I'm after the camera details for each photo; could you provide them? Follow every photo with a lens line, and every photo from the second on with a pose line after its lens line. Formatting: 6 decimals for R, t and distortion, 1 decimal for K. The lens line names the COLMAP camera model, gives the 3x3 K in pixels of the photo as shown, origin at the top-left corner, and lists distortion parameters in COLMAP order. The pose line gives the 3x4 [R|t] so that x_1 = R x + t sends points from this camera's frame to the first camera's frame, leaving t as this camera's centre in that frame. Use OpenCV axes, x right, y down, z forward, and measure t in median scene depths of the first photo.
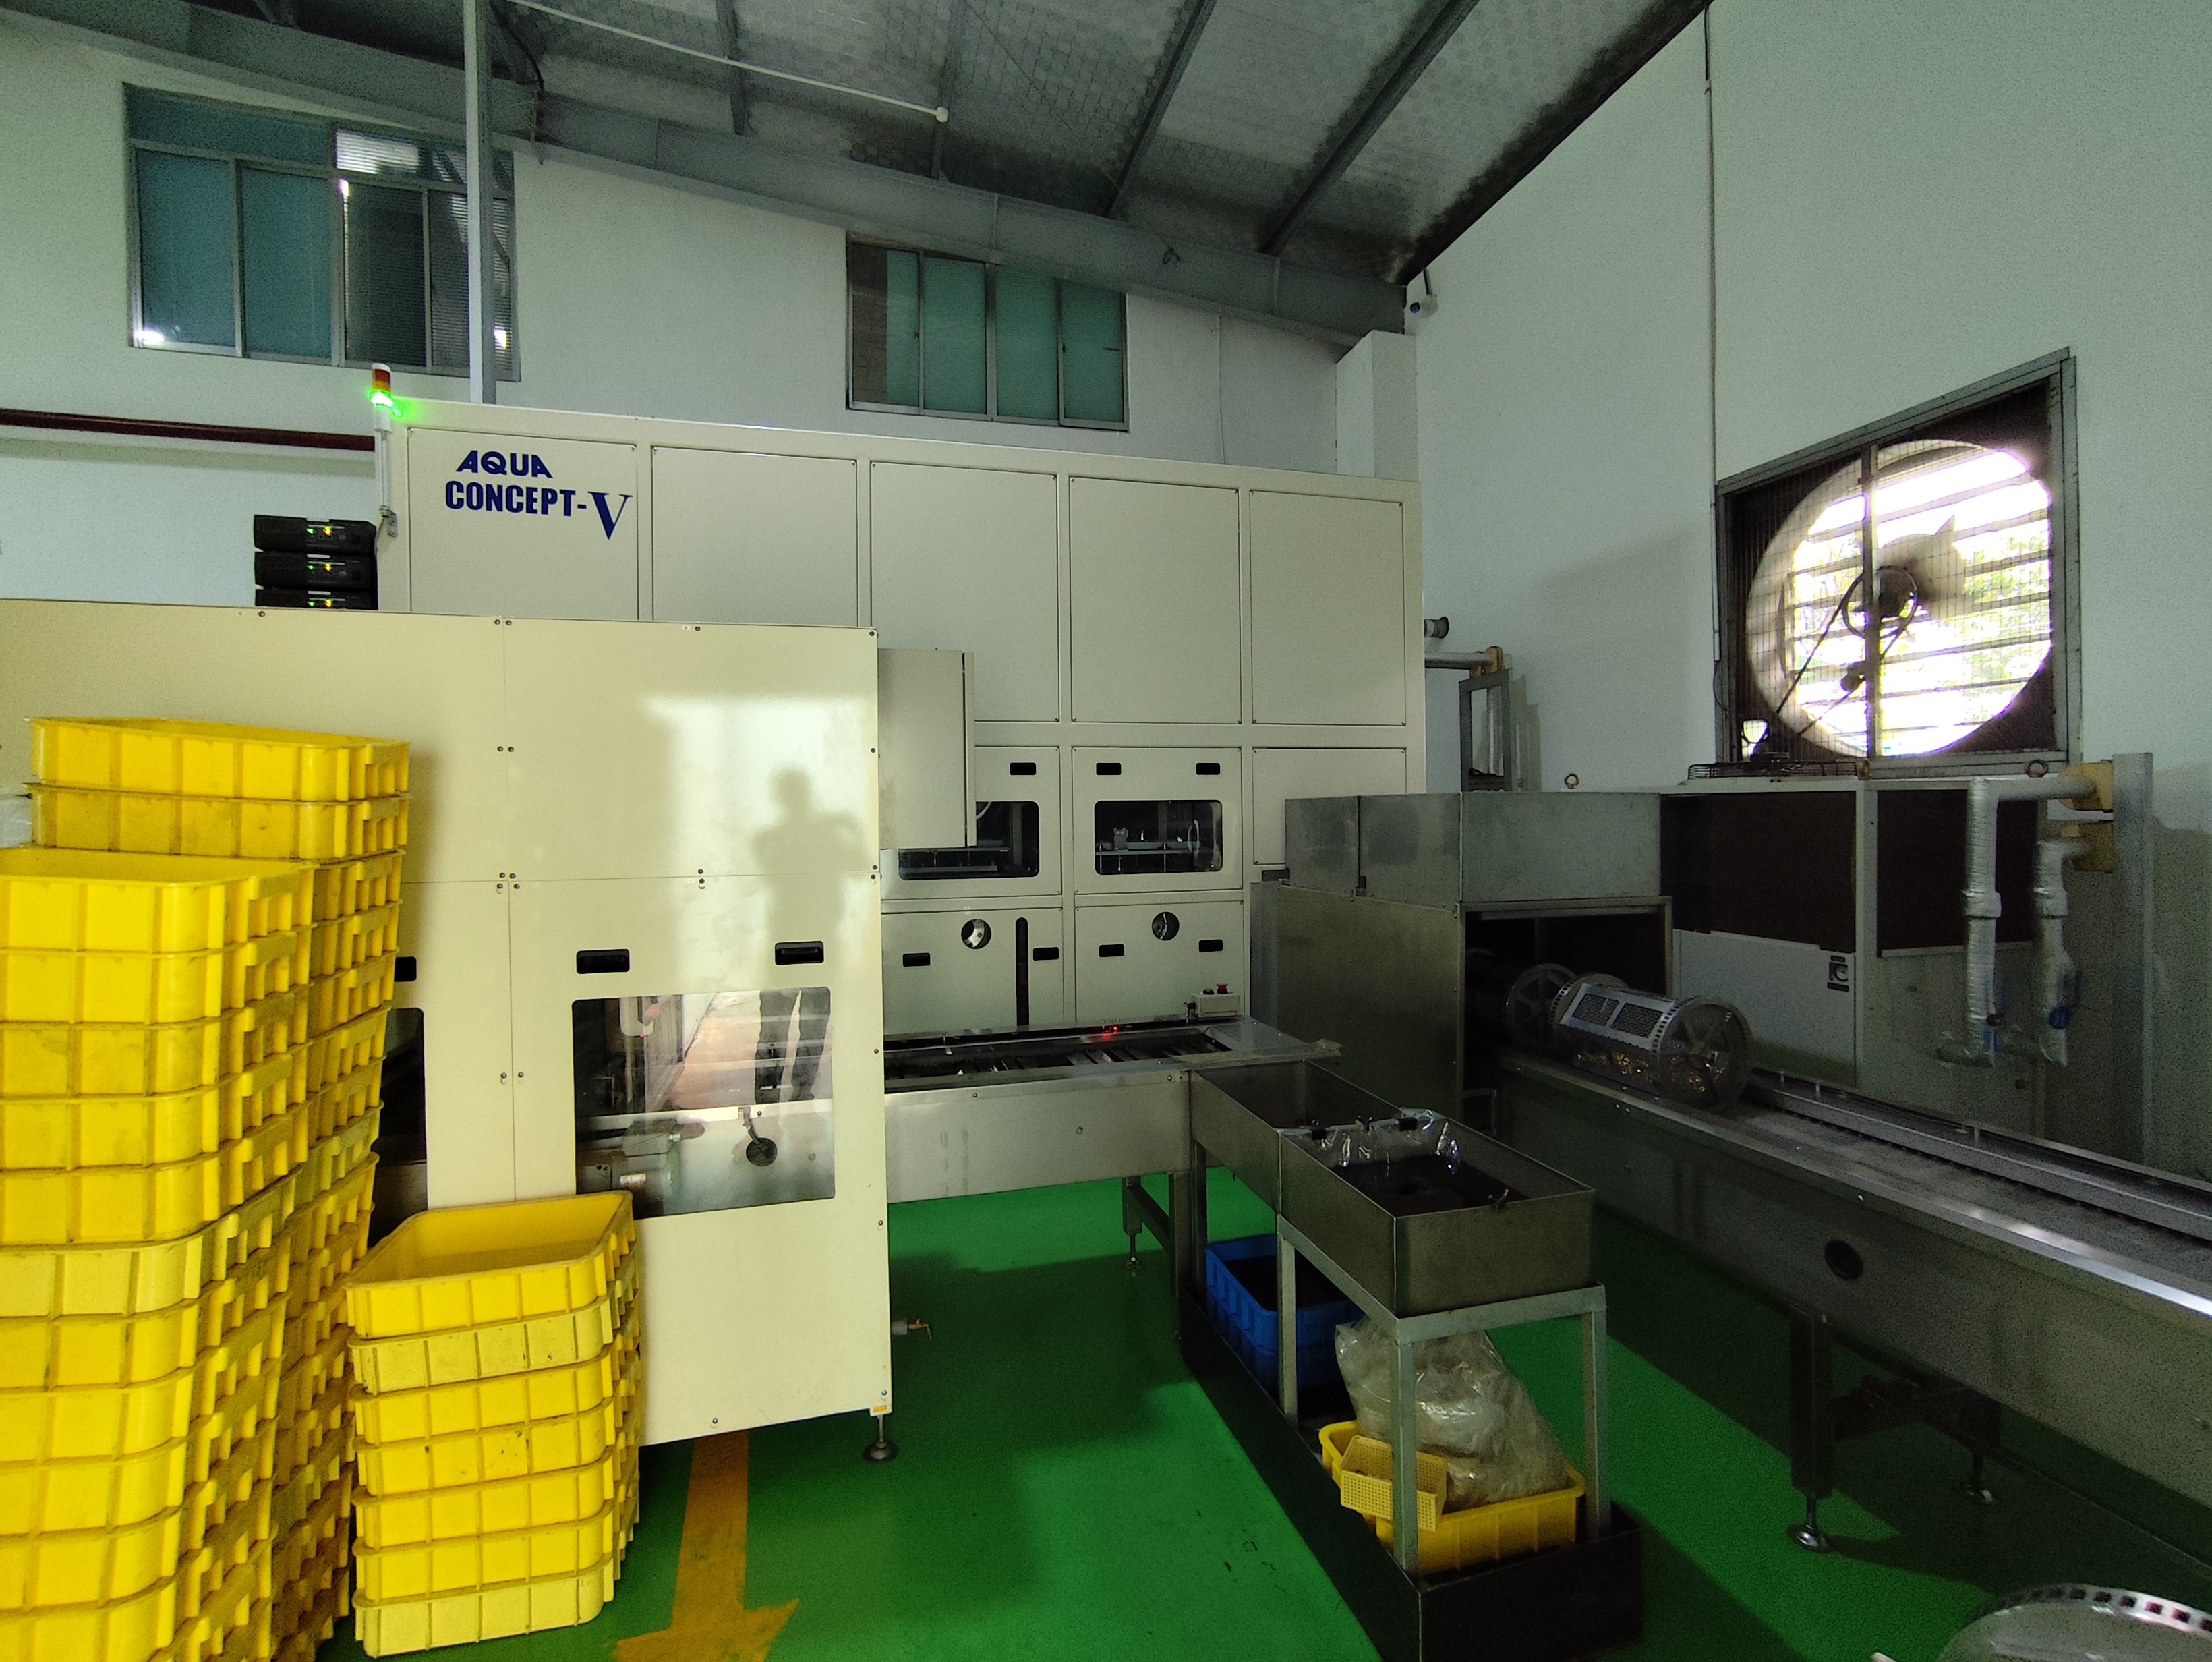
lens RADIAL K [[1001.8, 0, 1106.0], [0, 1001.8, 831.0], [0, 0, 1]] dist [-0.015627, 0.007496]
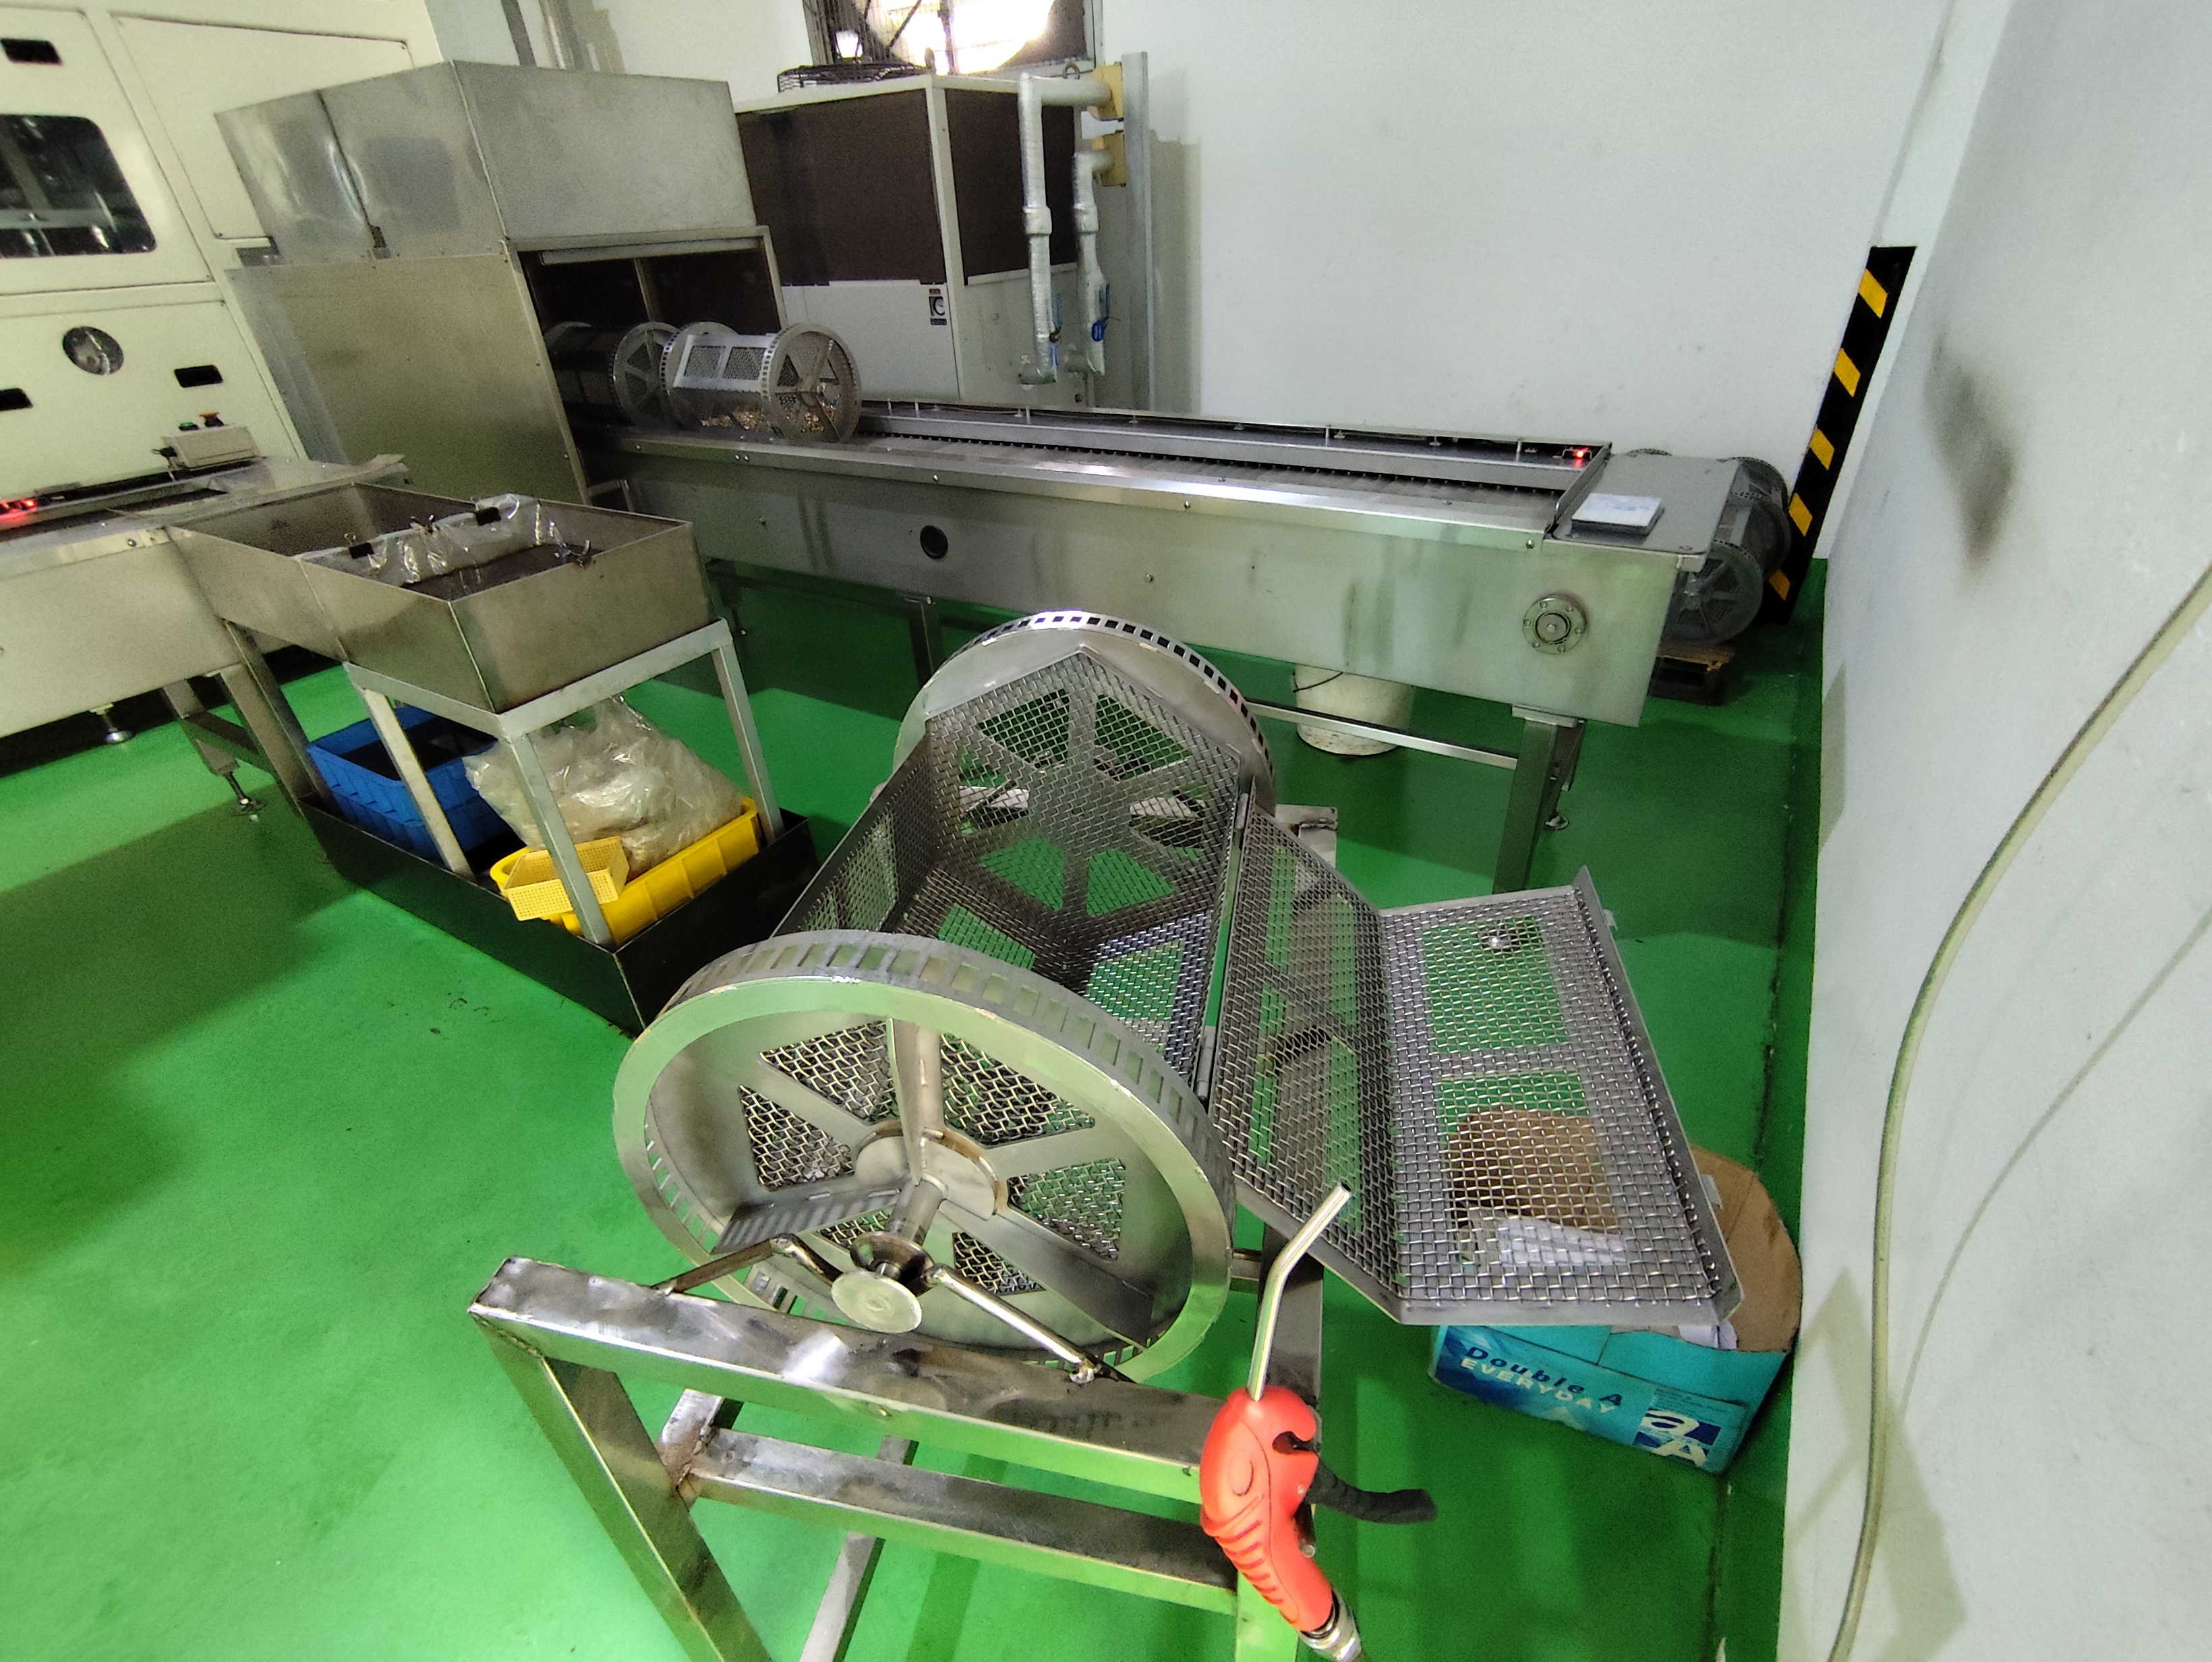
lens RADIAL K [[1001.8, 0, 1106.0], [0, 1001.8, 831.0], [0, 0, 1]] dist [-0.015627, 0.007496]
pose [[0.729687, -0.389659, 0.561892, 0.082224], [0.049239, 0.849552, 0.525202, 0.079588], [-0.682006, -0.355566, 0.639094, 0.032023]]
